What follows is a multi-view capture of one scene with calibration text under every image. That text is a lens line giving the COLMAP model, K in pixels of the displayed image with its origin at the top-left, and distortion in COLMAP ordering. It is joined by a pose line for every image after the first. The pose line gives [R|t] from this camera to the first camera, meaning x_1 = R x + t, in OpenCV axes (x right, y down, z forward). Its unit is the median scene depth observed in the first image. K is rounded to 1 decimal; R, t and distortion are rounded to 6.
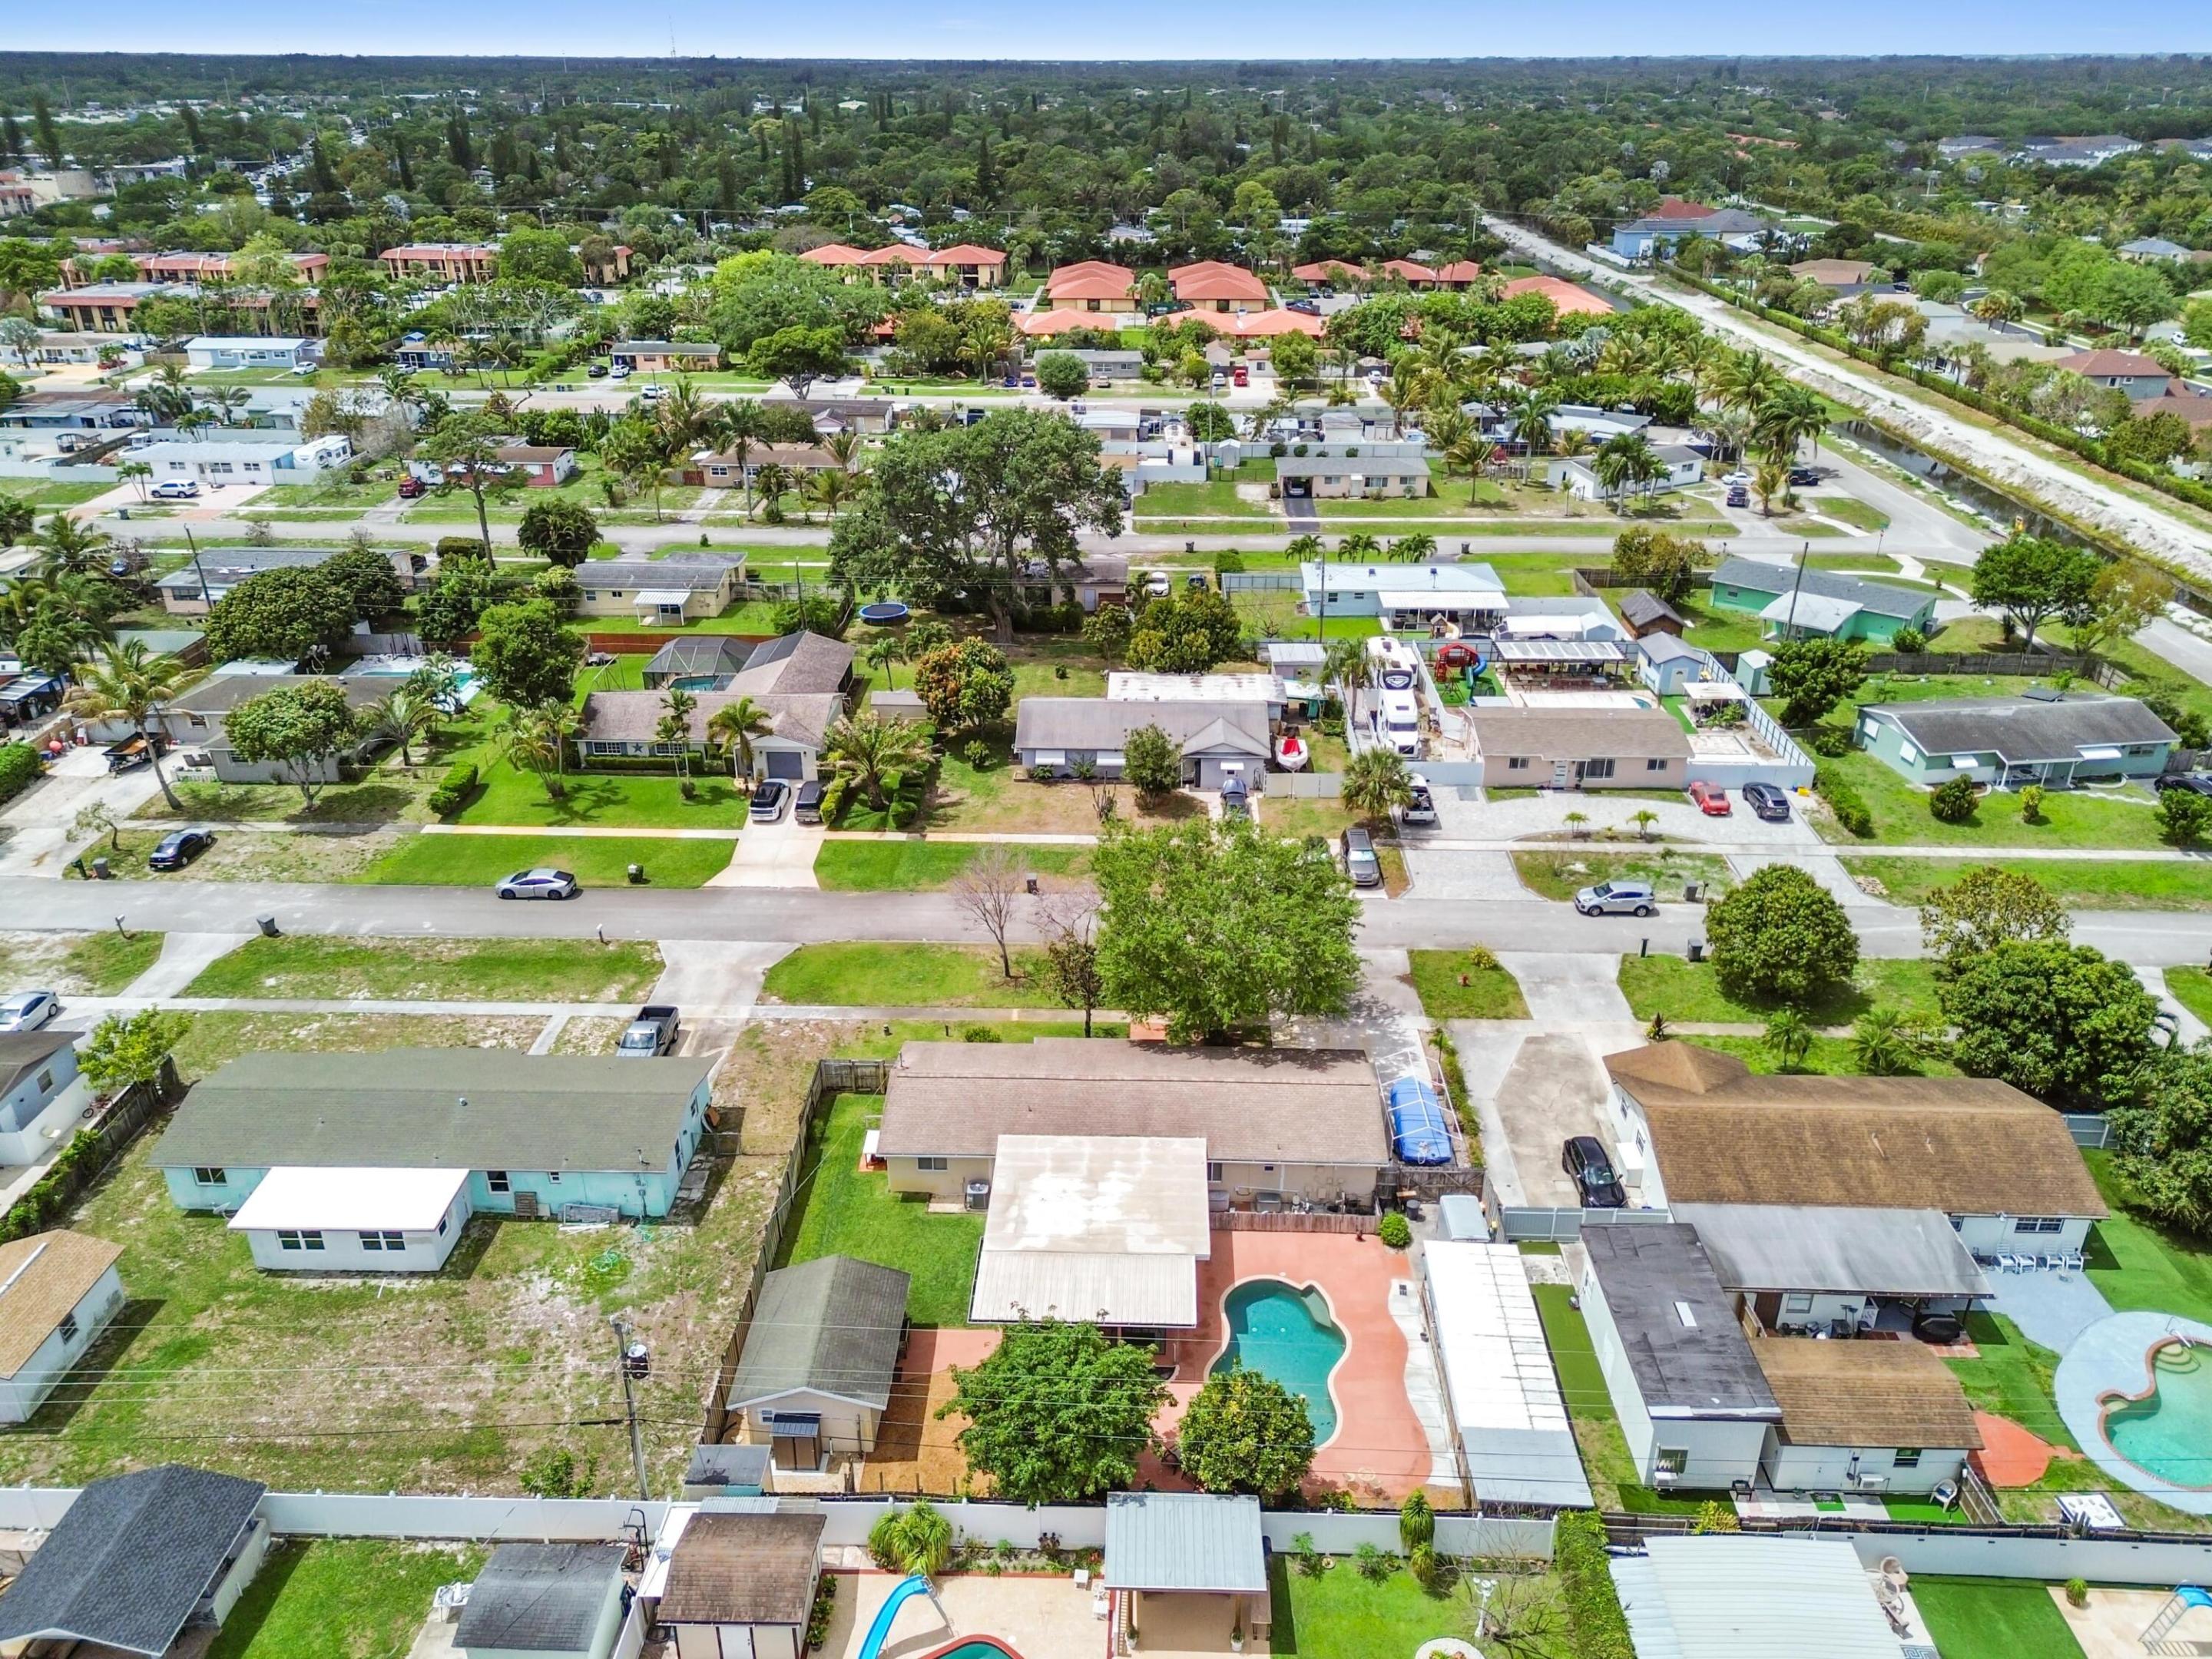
lens RADIAL K [[1568.6, 0, 1106.0], [0, 1568.6, 829.5], [0, 0, 1]] dist [0.068322, -0.066606]
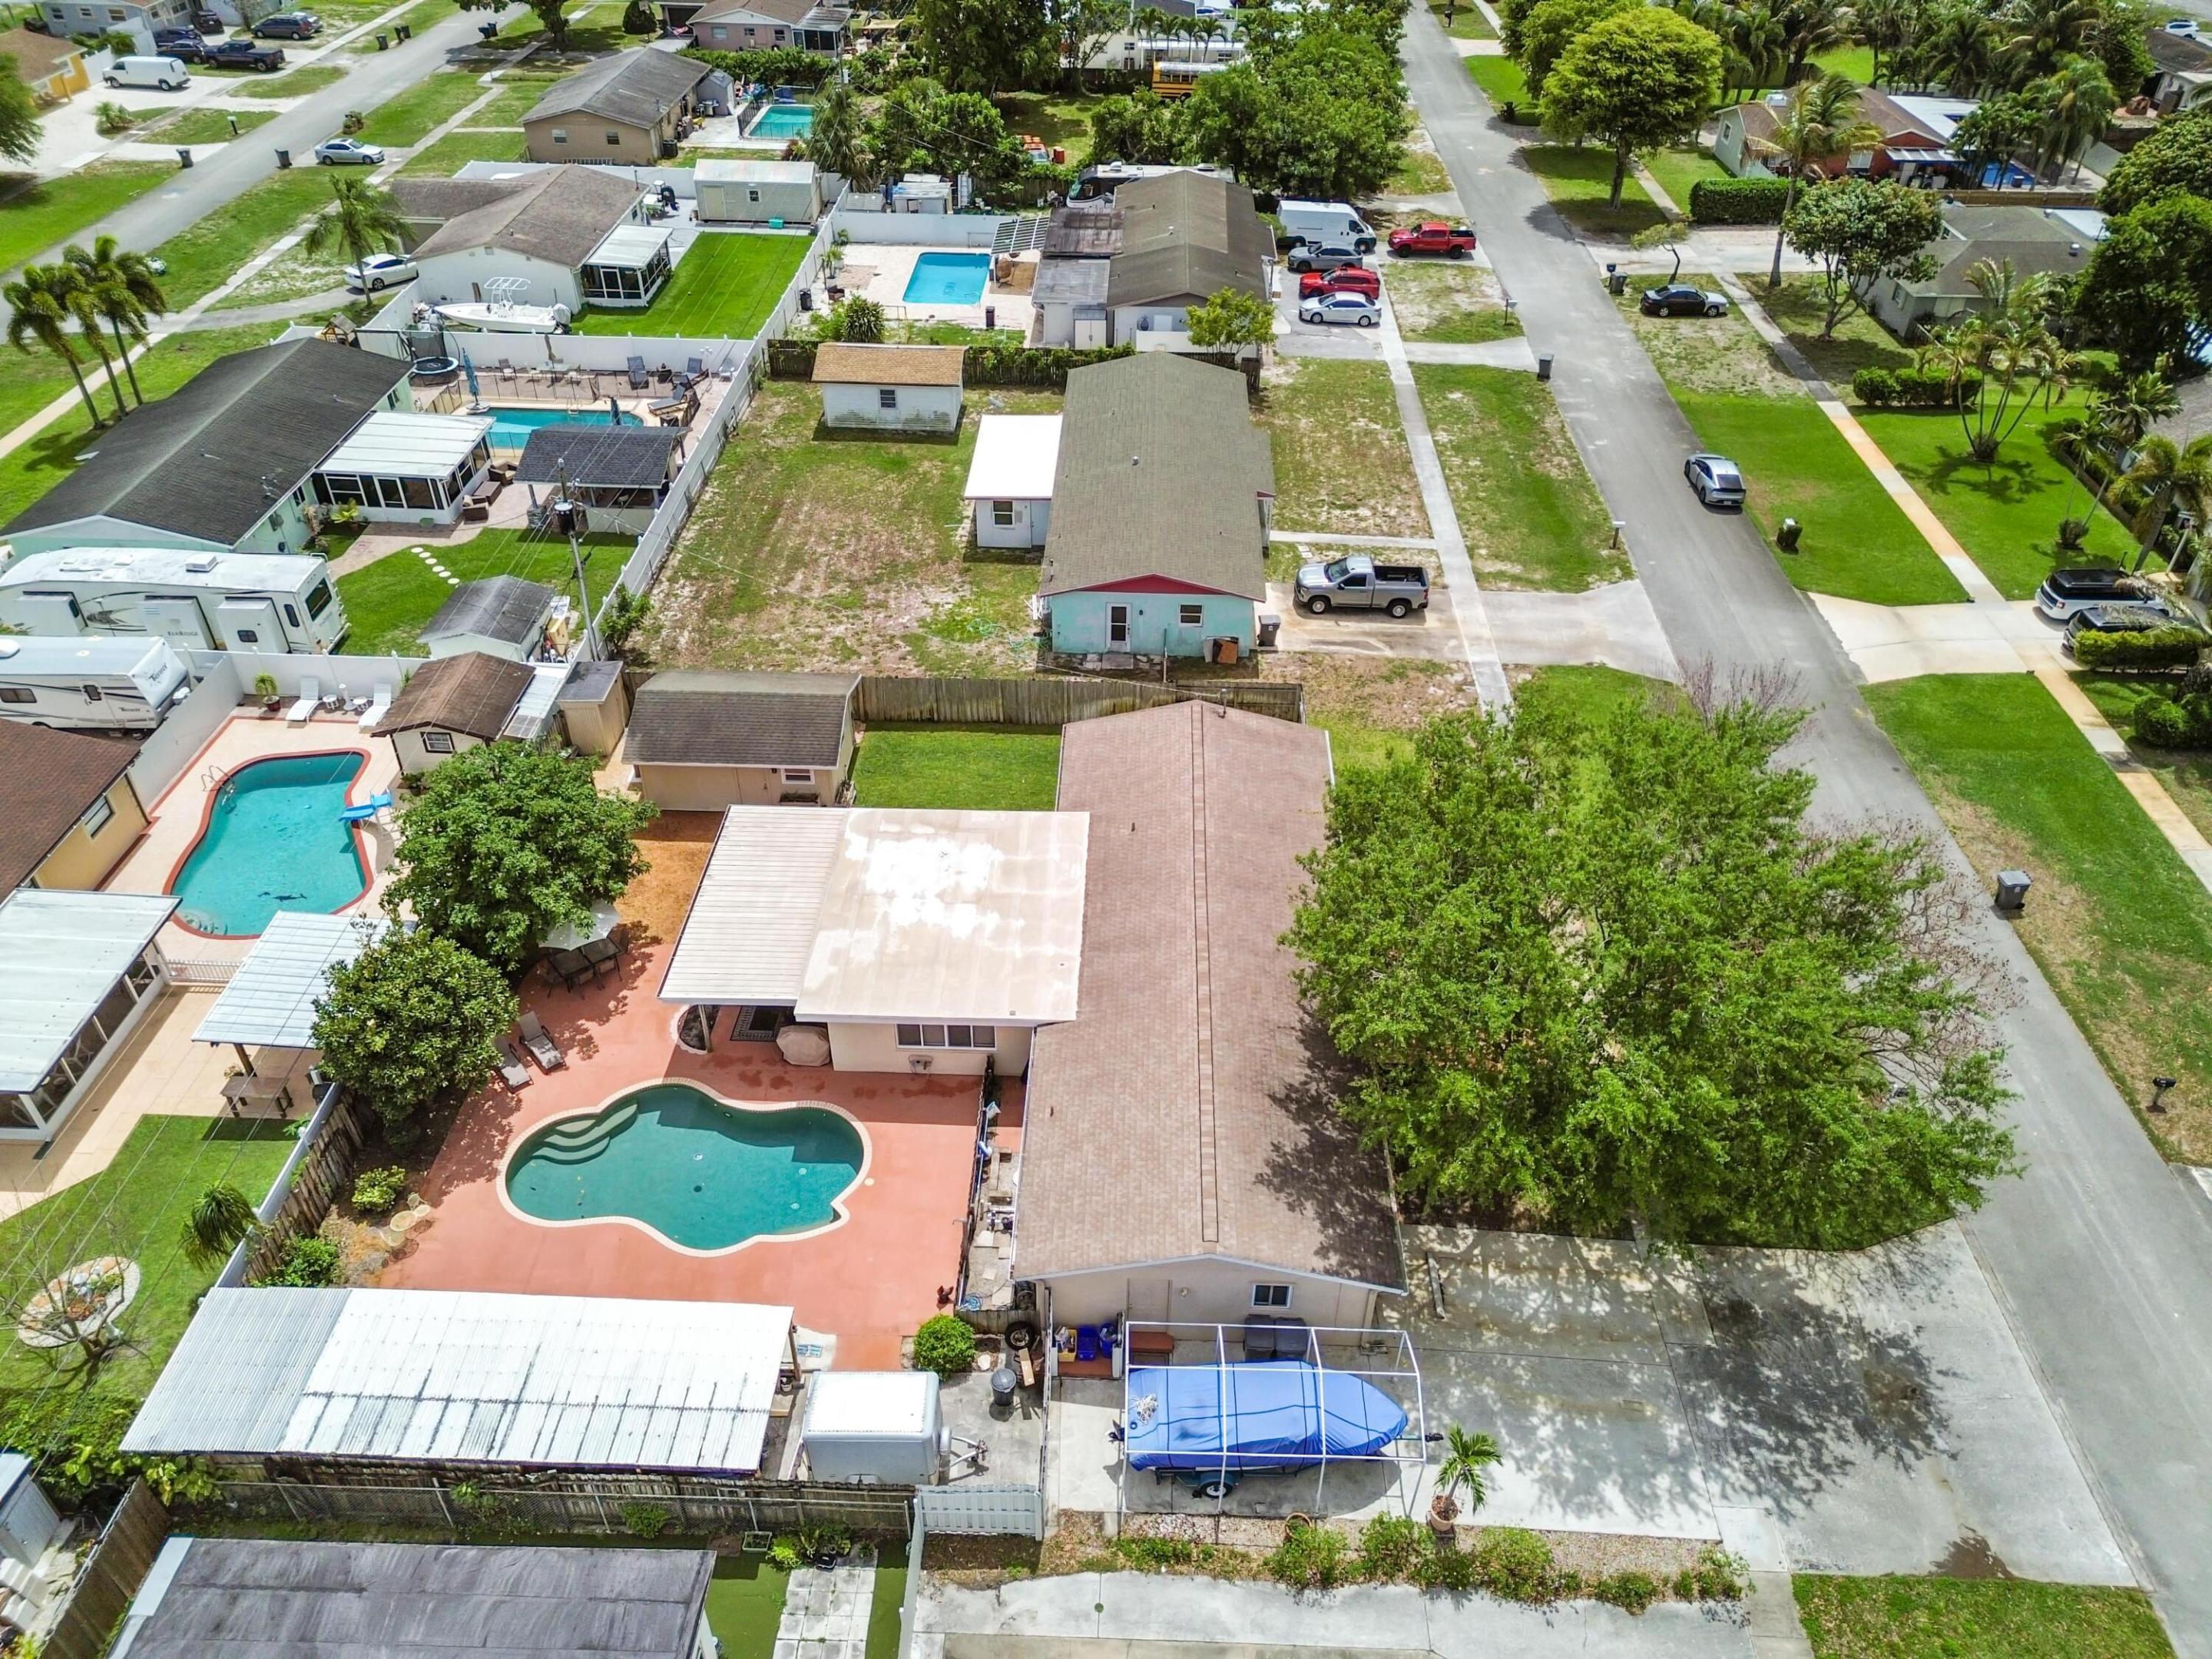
lens RADIAL K [[1568.6, 0, 1106.0], [0, 1568.6, 829.5], [0, 0, 1]] dist [0.068322, -0.066606]
pose [[0.000810, 0.610142, -0.792291, 0.363215], [-0.440633, 0.711448, 0.547434, -0.138496], [0.897687, 0.348666, 0.269425, 0.603785]]
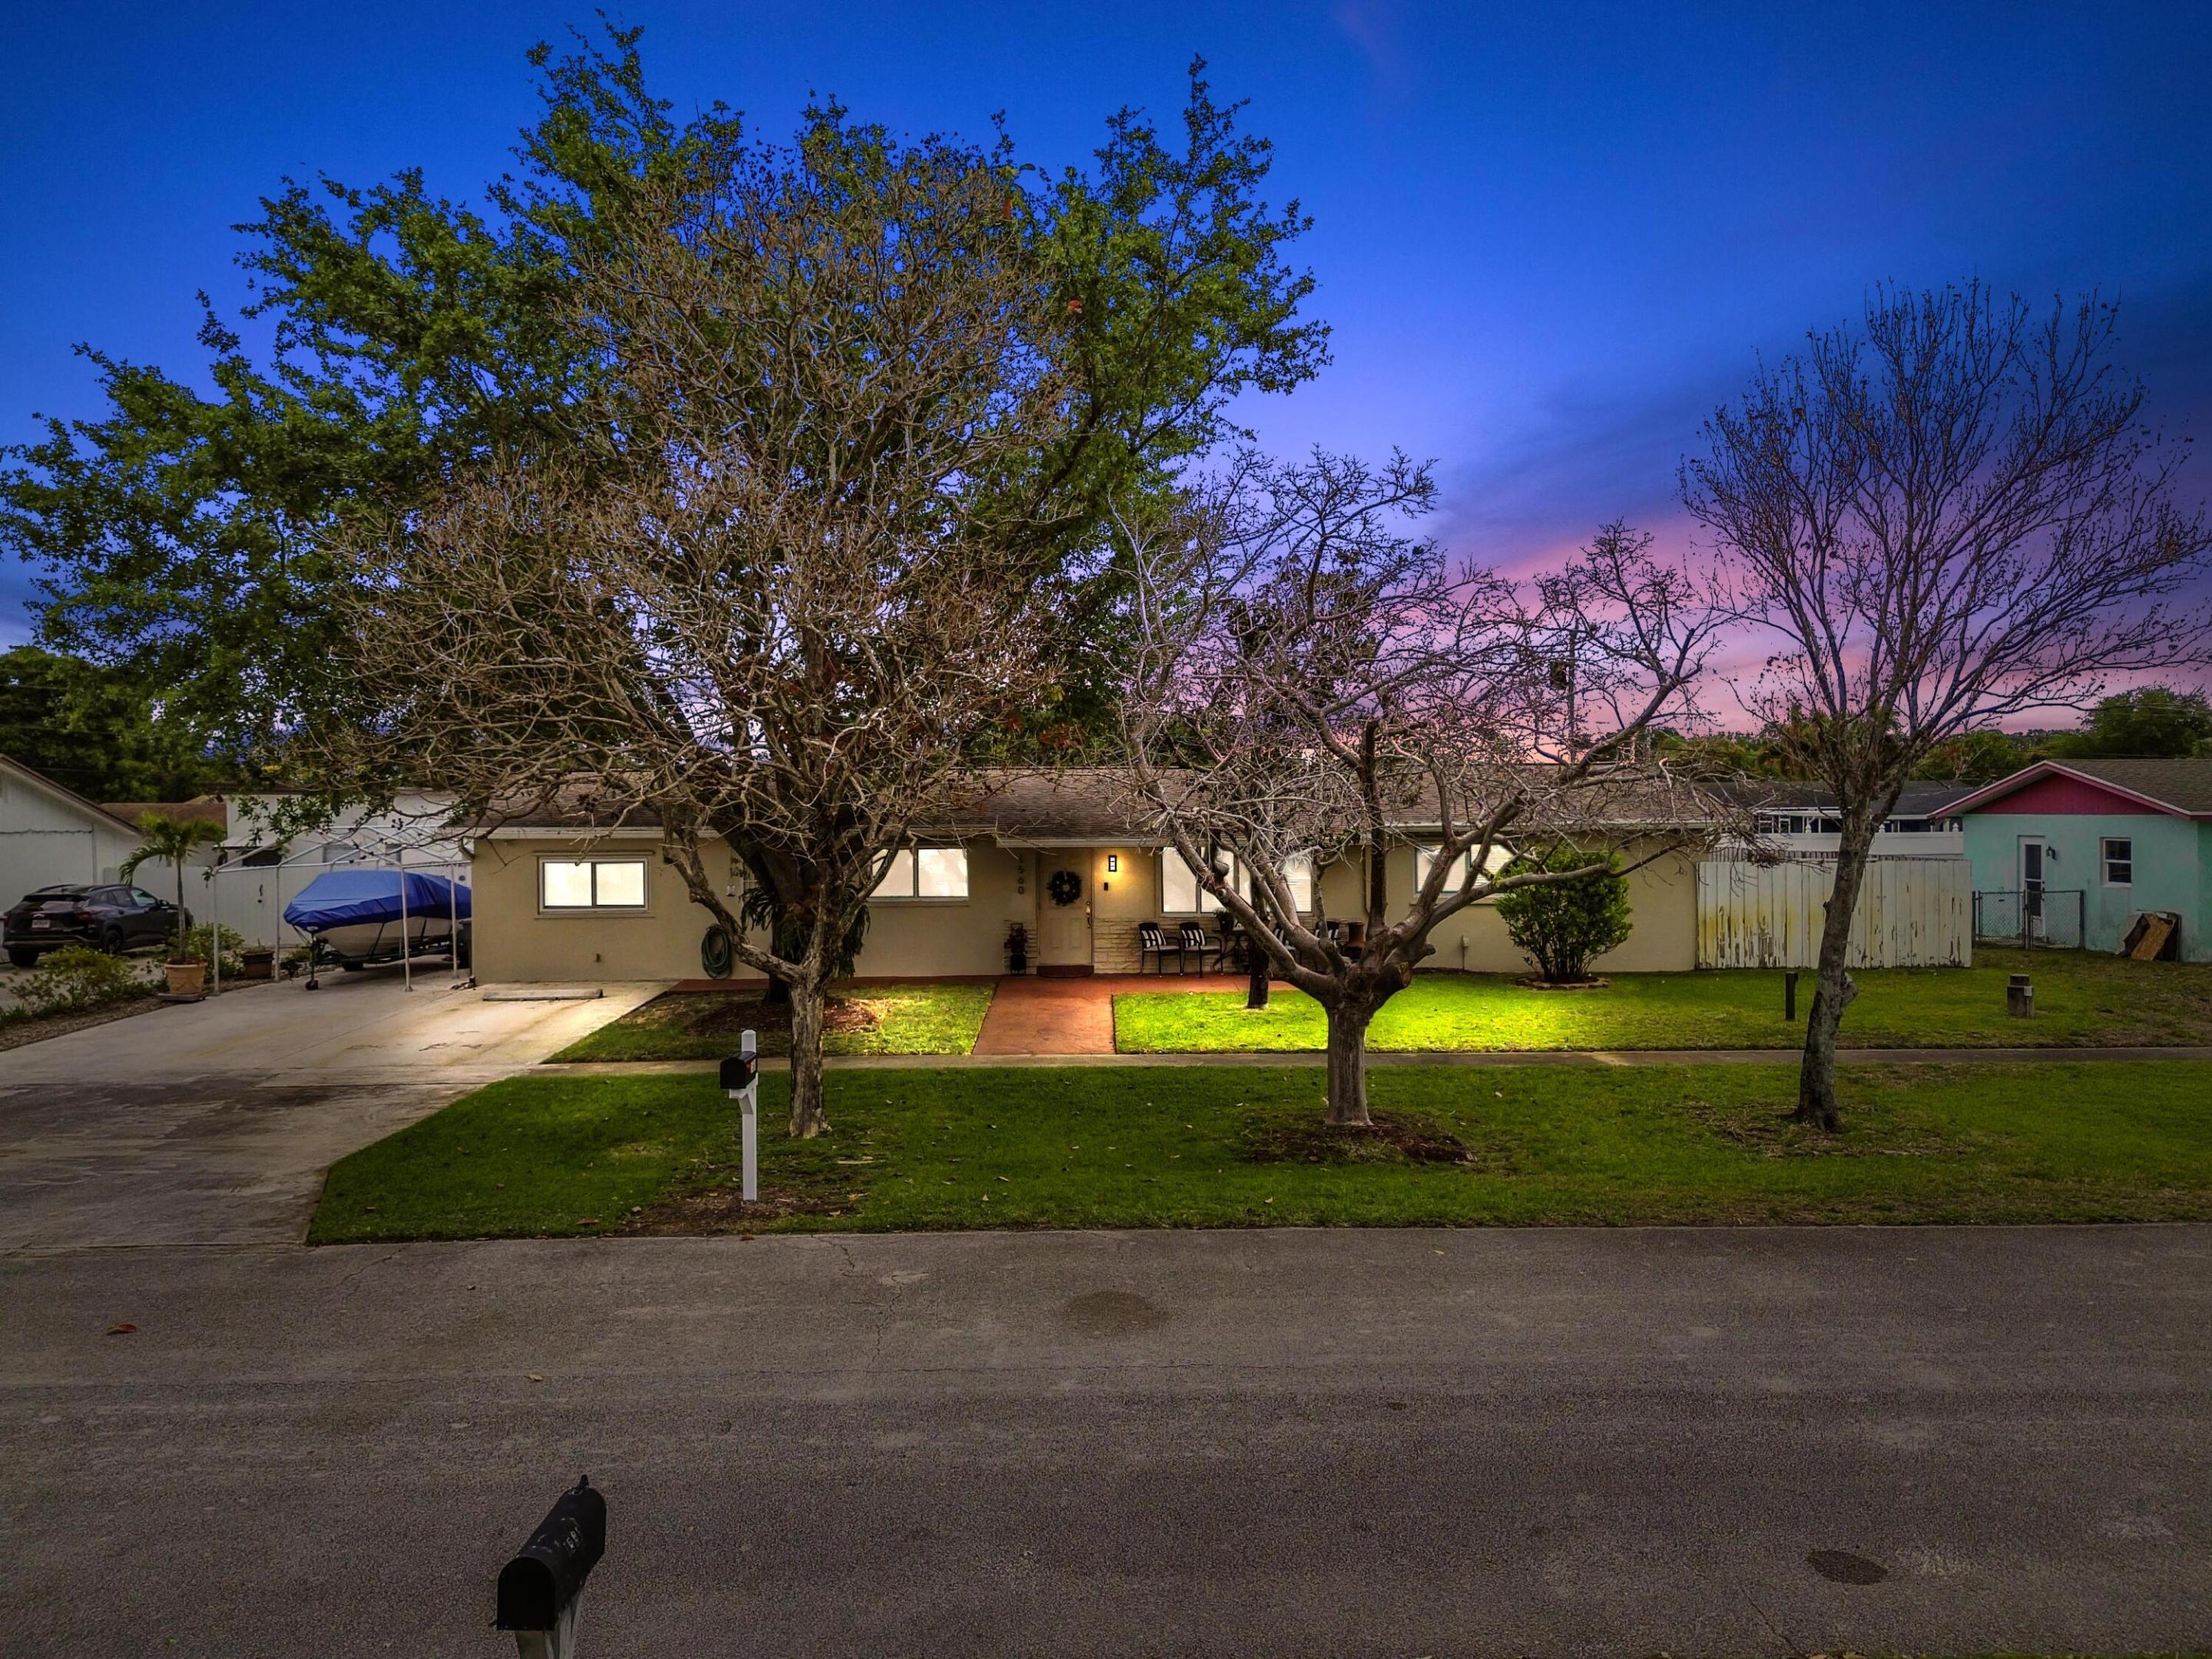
lens RADIAL K [[1568.6, 0, 1106.0], [0, 1568.6, 829.5], [0, 0, 1]] dist [0.068322, -0.066606]
pose [[-0.999004, 0.007293, -0.044022, 0.024559], [-0.013130, 0.894830, 0.446215, -0.016110], [0.042647, 0.446348, -0.893843, 1.068426]]
